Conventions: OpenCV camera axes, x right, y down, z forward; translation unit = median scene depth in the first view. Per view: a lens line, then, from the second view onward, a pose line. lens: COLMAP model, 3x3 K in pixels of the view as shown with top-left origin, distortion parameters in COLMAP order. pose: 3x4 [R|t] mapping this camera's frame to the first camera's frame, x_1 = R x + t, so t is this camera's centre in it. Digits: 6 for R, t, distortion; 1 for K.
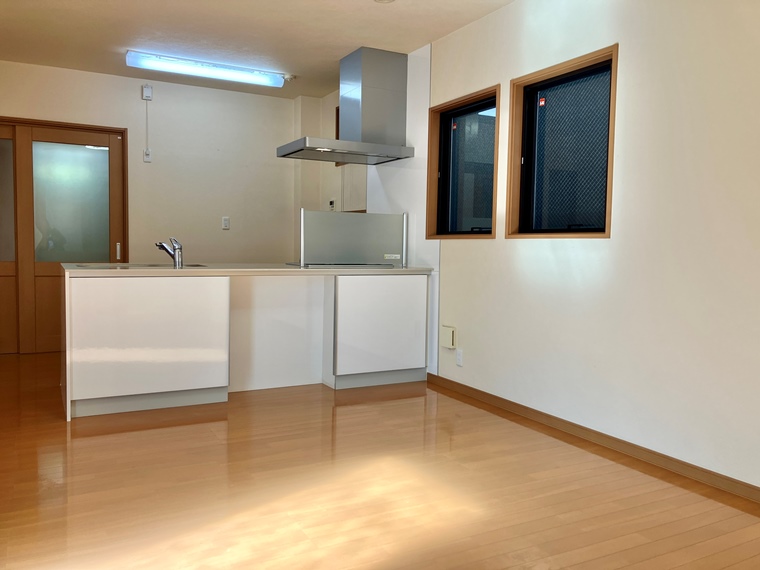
lens RADIAL K [[624.2, 0, 380.0], [0, 624.2, 285.0], [0, 0, 1]] dist [0.018285, -0.000536]
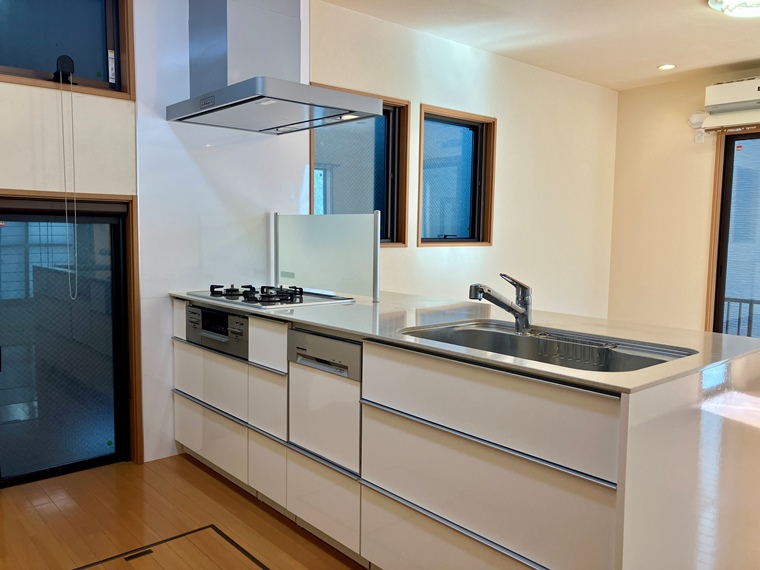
lens RADIAL K [[624.2, 0, 380.0], [0, 624.2, 285.0], [0, 0, 1]] dist [0.018285, -0.000536]
pose [[-0.240700, -0.094936, 0.965945, -0.990023], [0.047213, 0.992882, 0.109349, -0.152298], [-0.969450, 0.071926, -0.234505, 1.544753]]
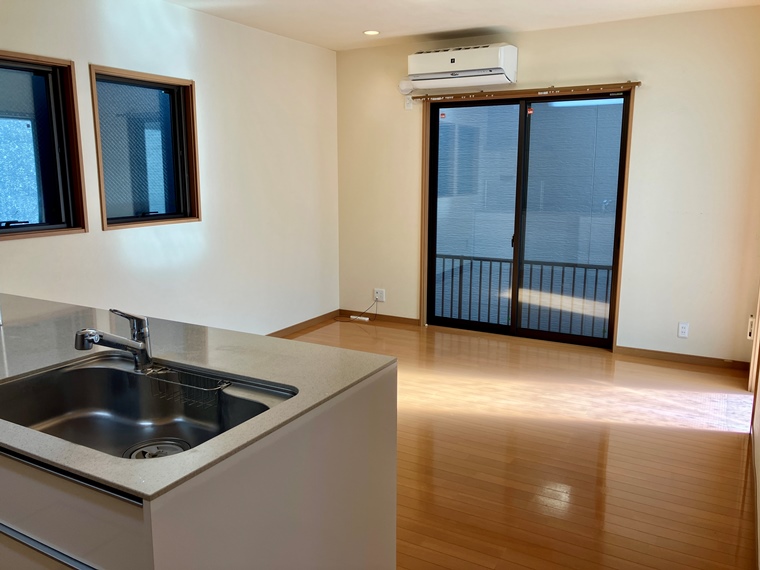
lens RADIAL K [[624.2, 0, 380.0], [0, 624.2, 285.0], [0, 0, 1]] dist [0.018285, -0.000536]
pose [[-0.551299, -0.158971, 0.819023, -0.984054], [0.049452, 0.973727, 0.222286, -0.217572], [-0.832841, 0.163048, -0.528953, 1.363283]]
